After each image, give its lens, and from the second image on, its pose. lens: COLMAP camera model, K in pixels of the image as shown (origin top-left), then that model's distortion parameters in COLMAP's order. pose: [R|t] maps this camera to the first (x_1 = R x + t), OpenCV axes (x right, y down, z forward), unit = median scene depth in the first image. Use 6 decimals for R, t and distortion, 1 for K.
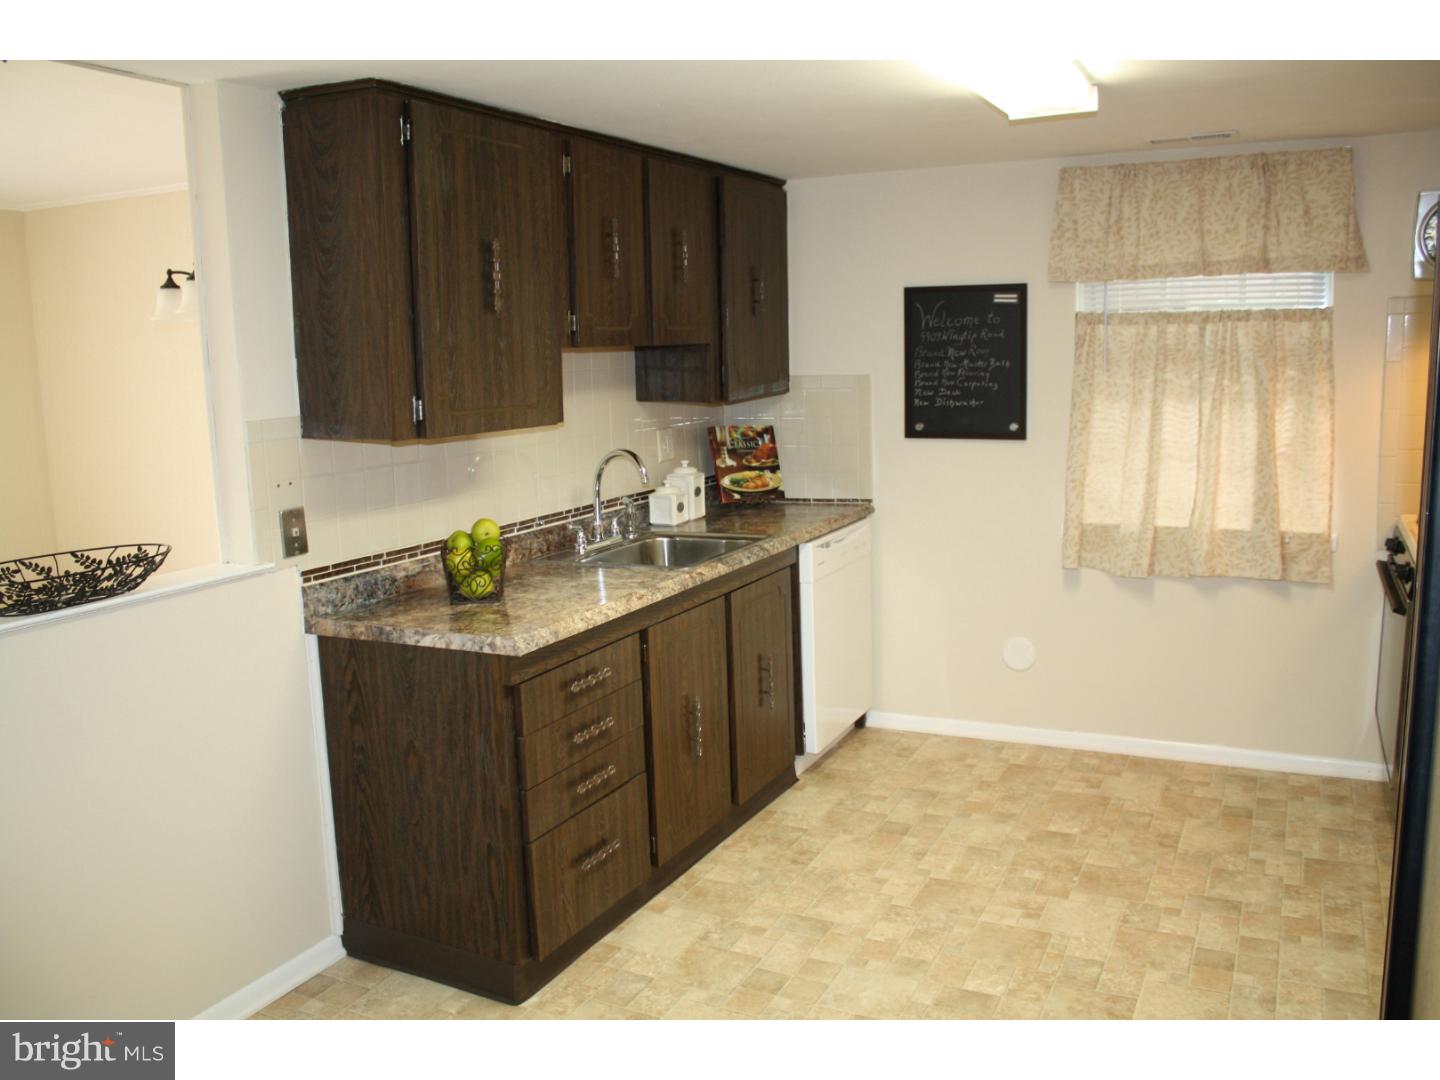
lens RADIAL K [[1205.7, 0, 720.2], [0, 1205.7, 538.0], [0, 0, 1]] dist [-0.130067, 0.065743]
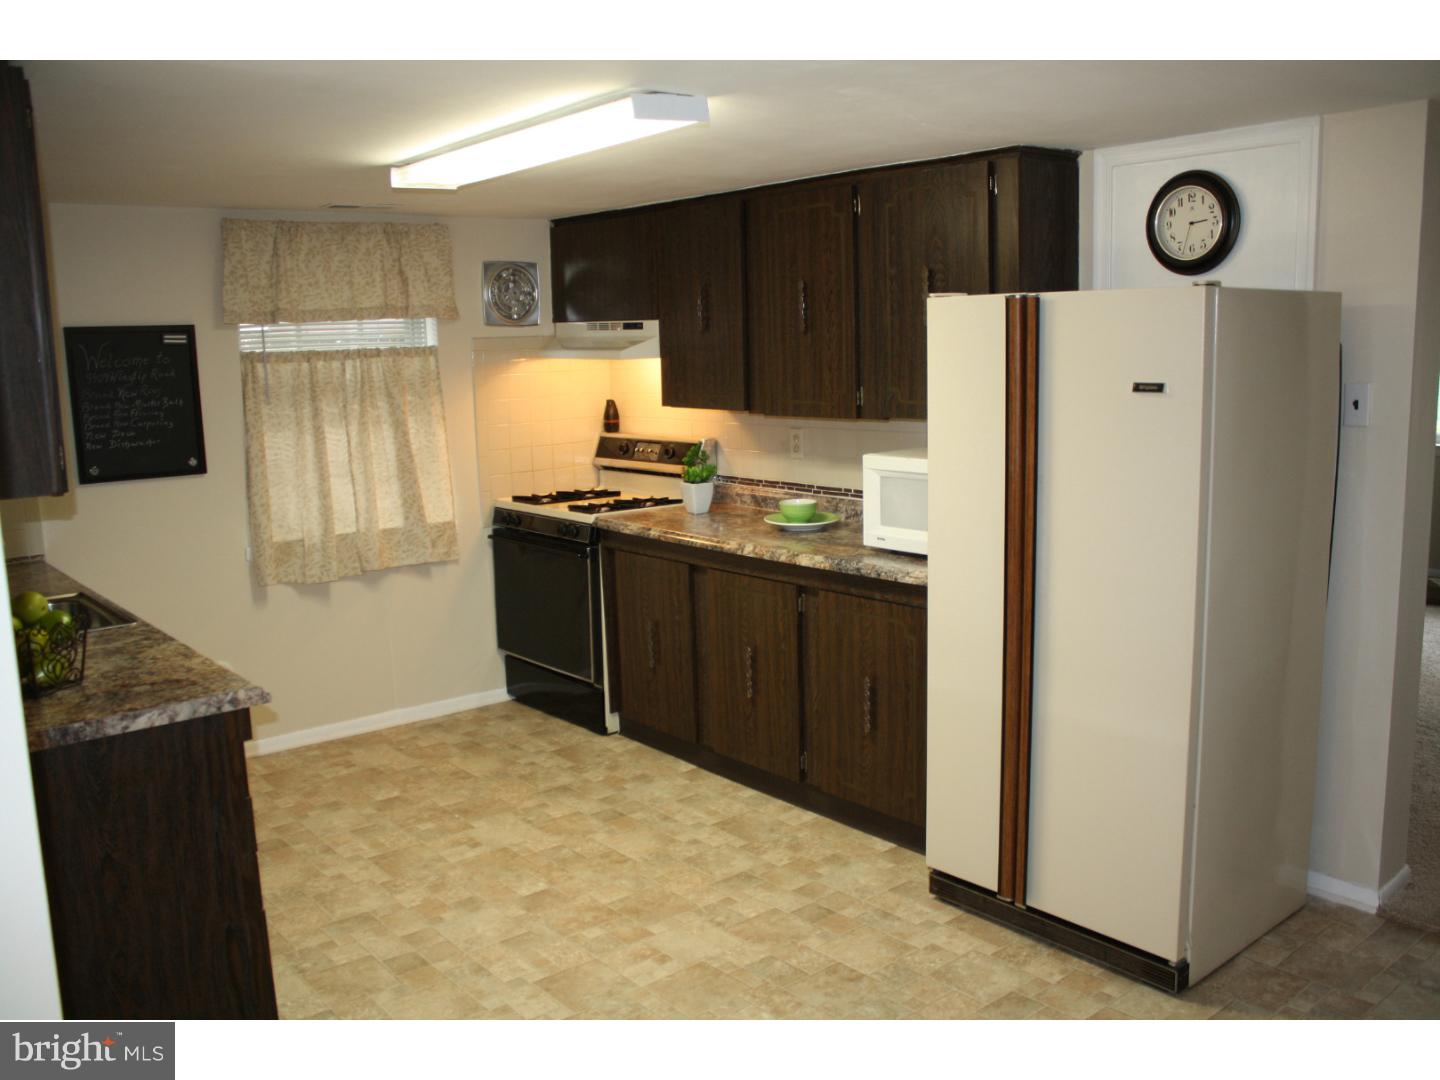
lens RADIAL K [[1205.7, 0, 731.2], [0, 1205.7, 535.8], [0, 0, 1]] dist [-0.130067, 0.065743]
pose [[0.409170, -0.123658, 0.904040, -0.542042], [0.160390, 0.985095, 0.062152, -0.019854], [-0.898251, 0.119569, 0.422905, 0.167812]]
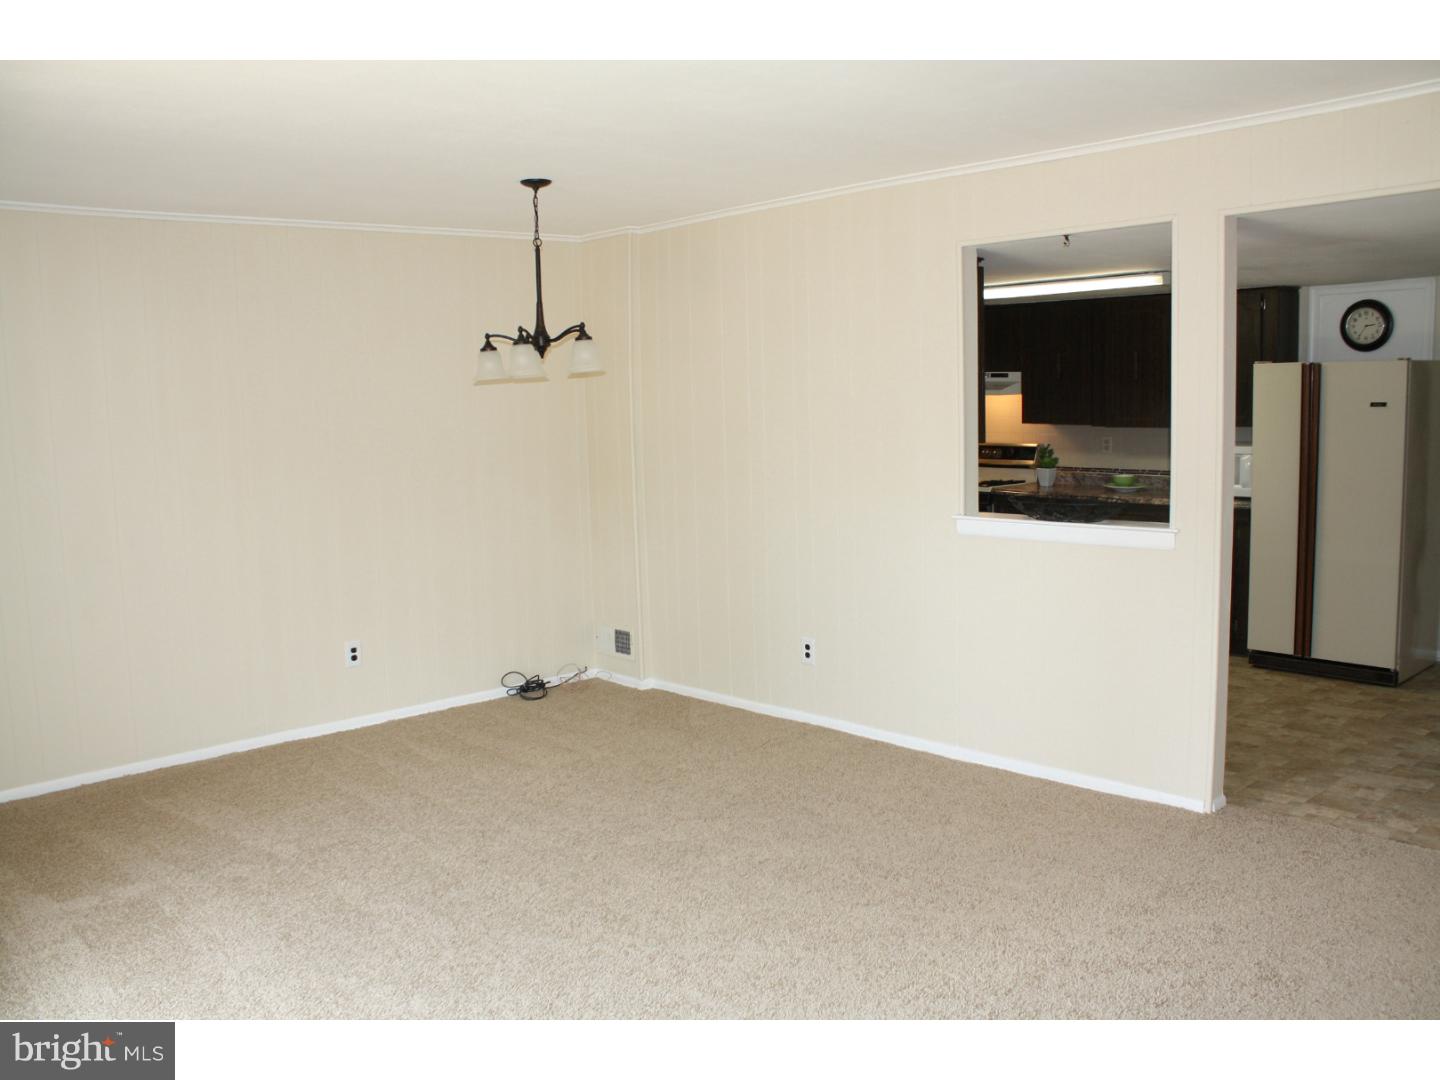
lens RADIAL K [[1205.7, 0, 710.9], [0, 1205.7, 543.2], [0, 0, 1]] dist [-0.130067, 0.065743]
pose [[0.365078, -0.094537, 0.926165, -1.932027], [0.167506, 0.985266, 0.034541, -0.051374], [-0.915784, 0.142528, 0.375534, 0.604660]]
